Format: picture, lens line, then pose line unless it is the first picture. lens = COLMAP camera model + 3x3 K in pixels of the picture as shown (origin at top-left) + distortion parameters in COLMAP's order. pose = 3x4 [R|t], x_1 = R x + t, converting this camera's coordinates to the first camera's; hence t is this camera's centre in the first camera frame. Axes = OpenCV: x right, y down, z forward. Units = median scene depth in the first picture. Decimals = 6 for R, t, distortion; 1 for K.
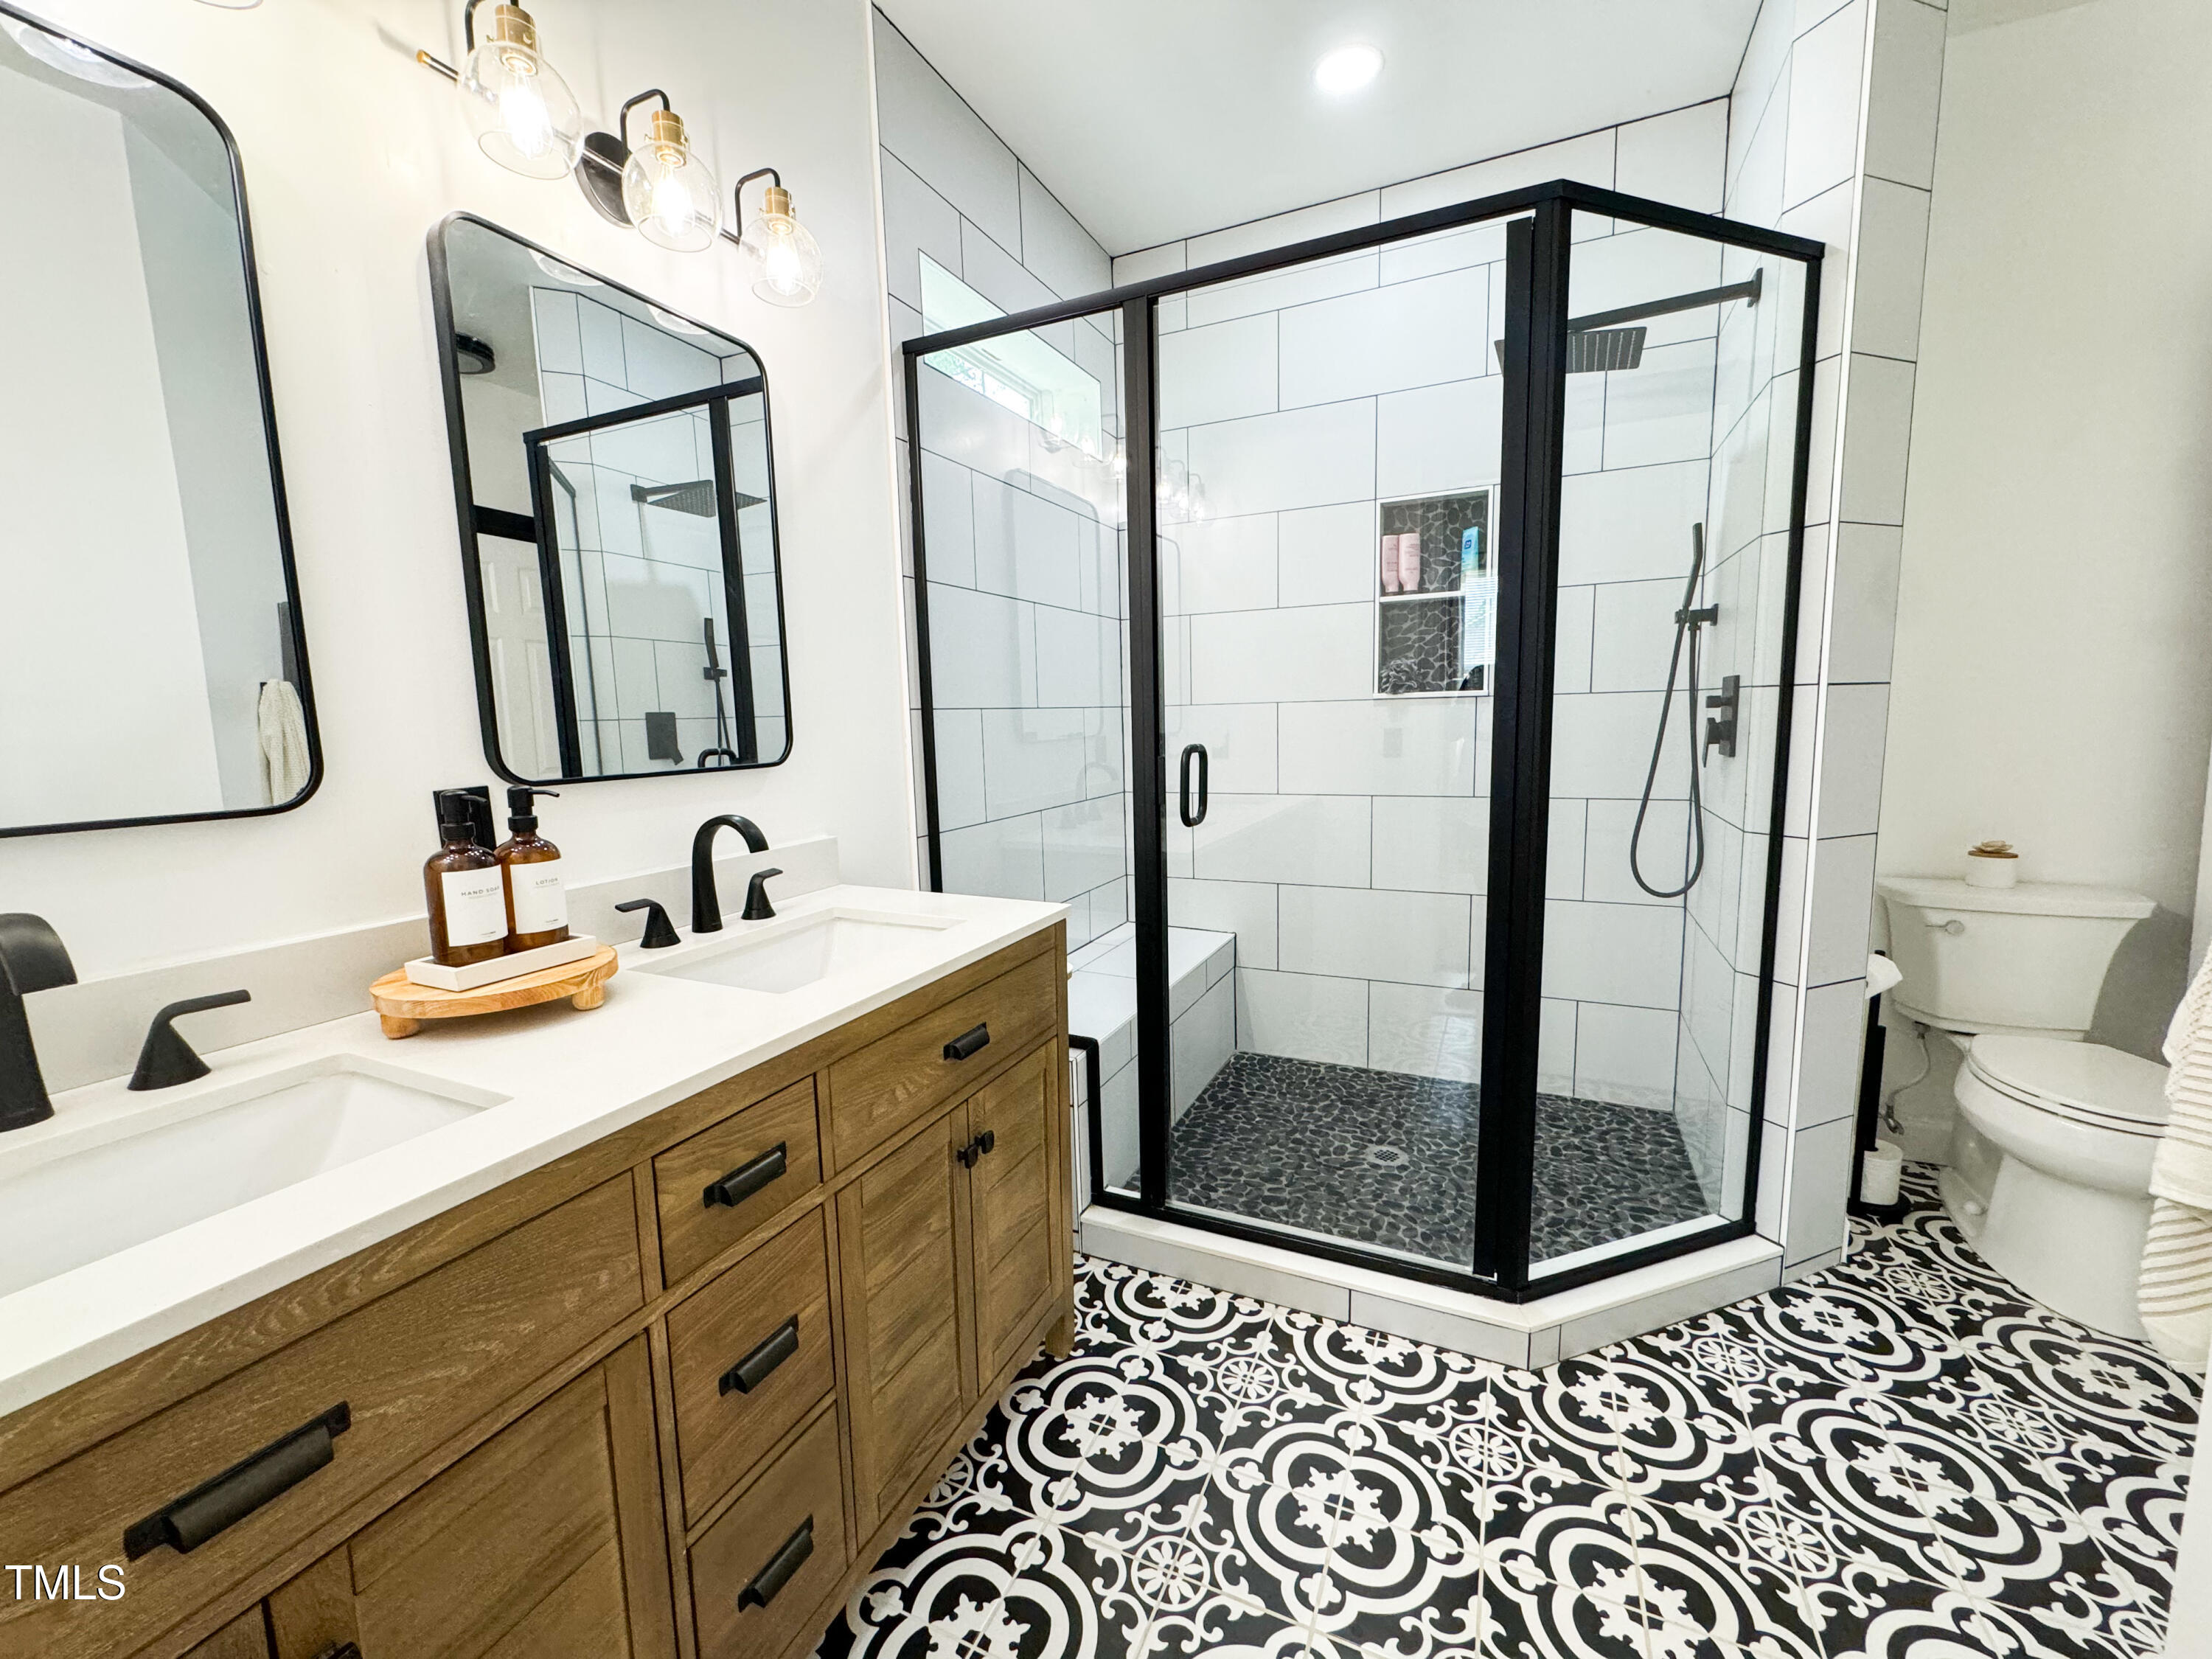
lens RADIAL K [[882.9, 0, 1107.6], [0, 882.9, 827.8], [0, 0, 1]] dist [-0.001976, -0.000275]
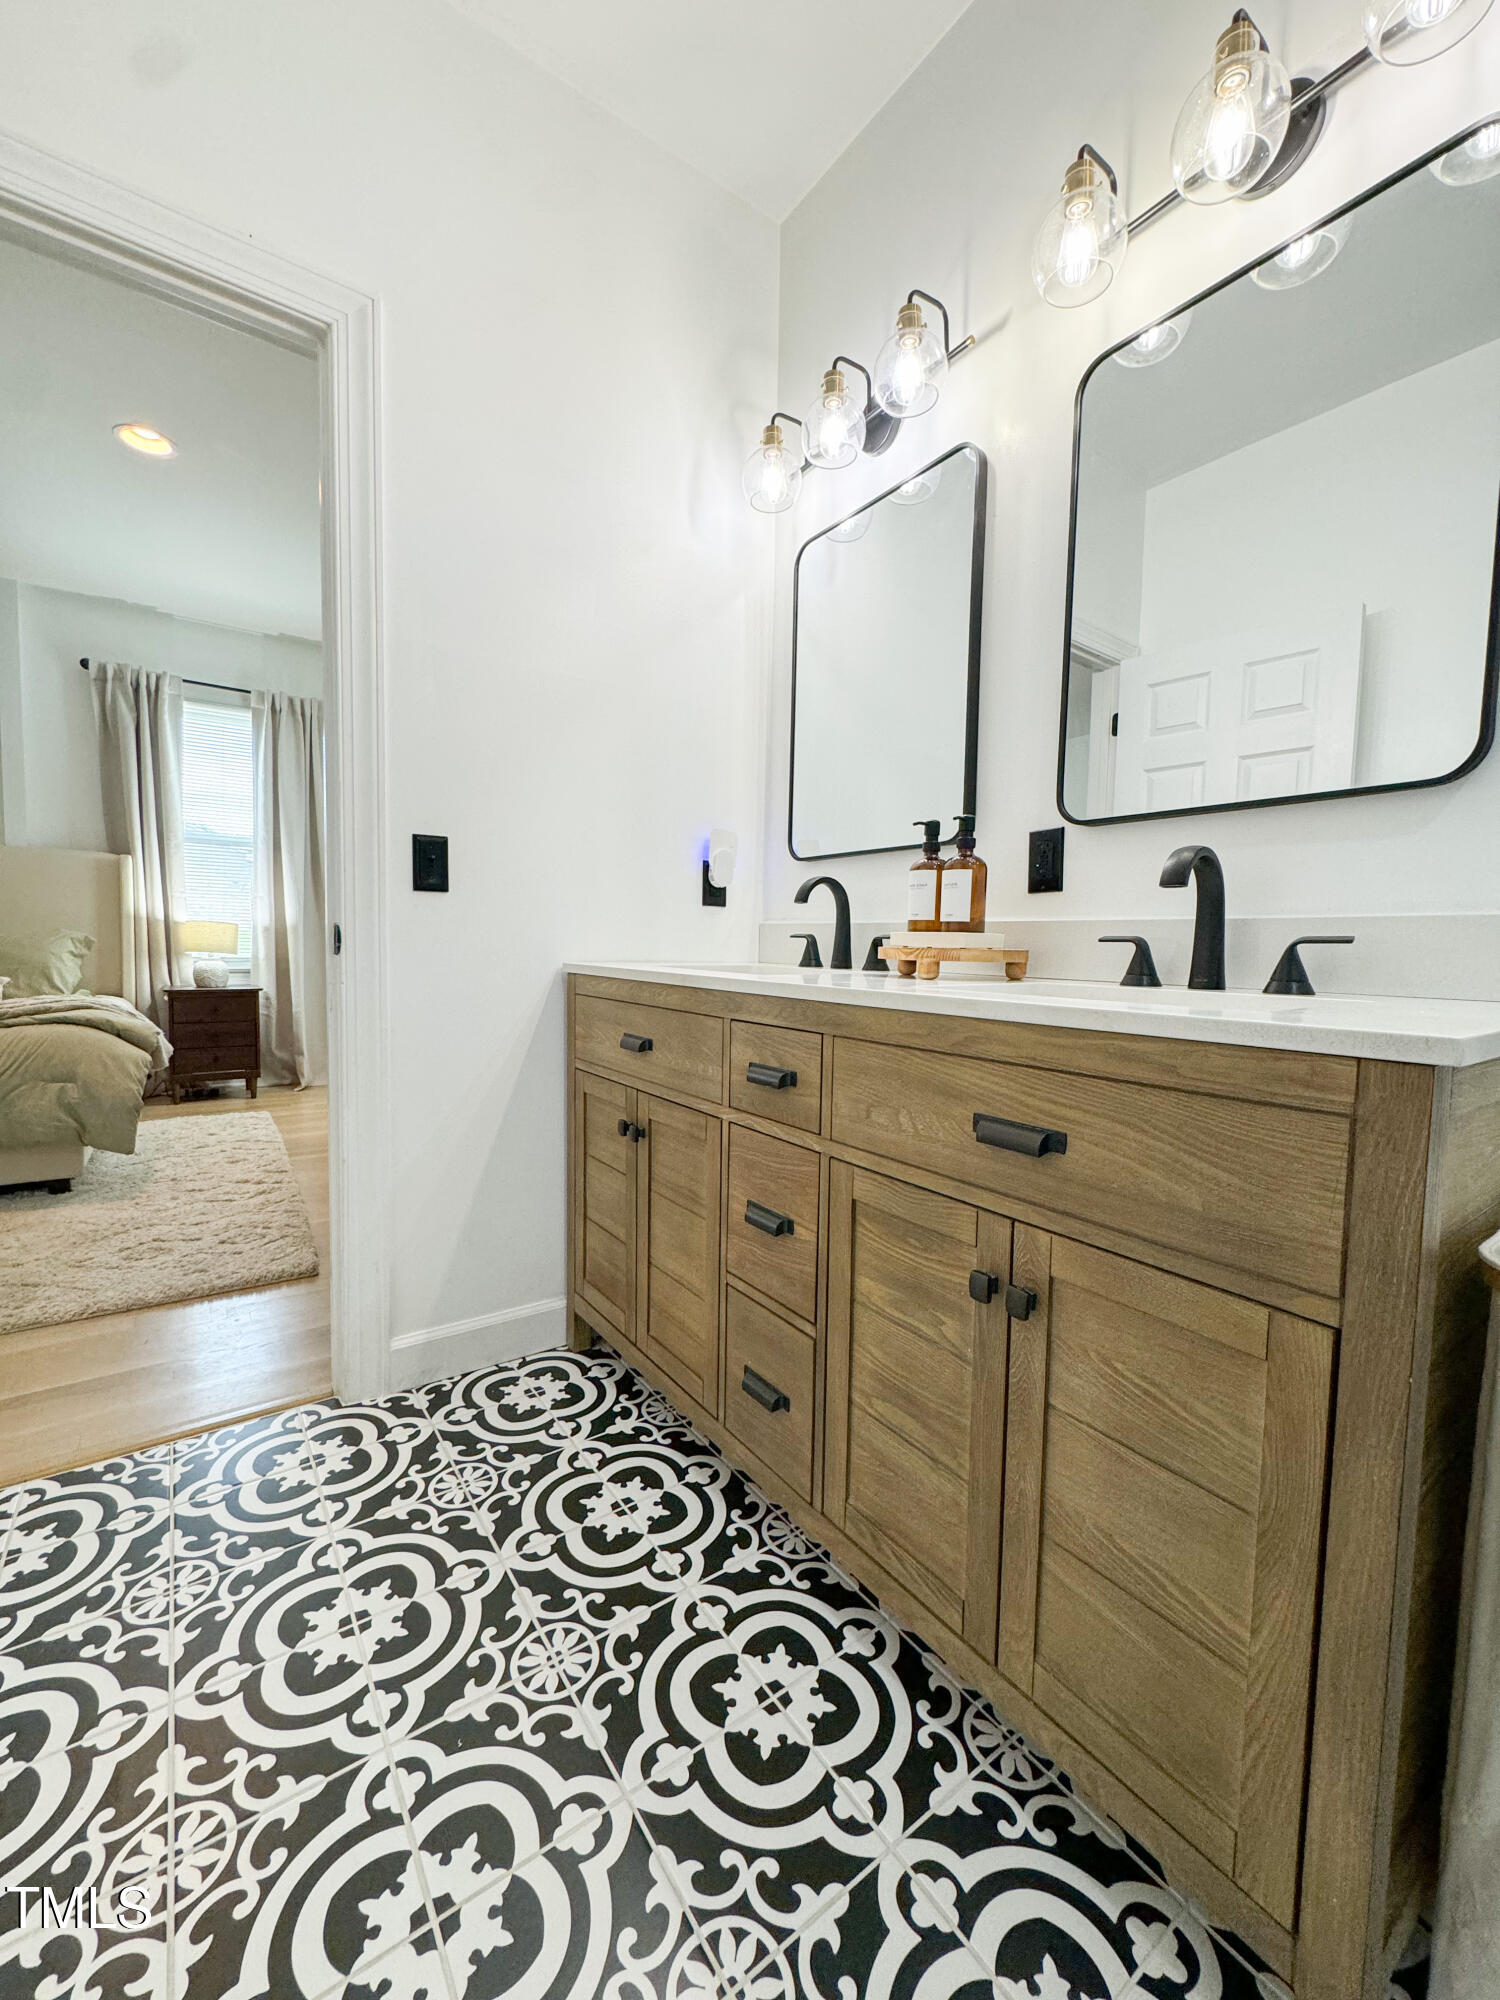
lens RADIAL K [[798.3, 0, 748.0], [0, 798.3, 990.6], [0, 0, 1]] dist [-0.001976, -0.000275]
pose [[-0.493202, 0.066838, -0.867343, 0.532725], [-0.117831, 0.982723, 0.142732, 0.075864], [0.861898, 0.172595, -0.476805, 1.226121]]
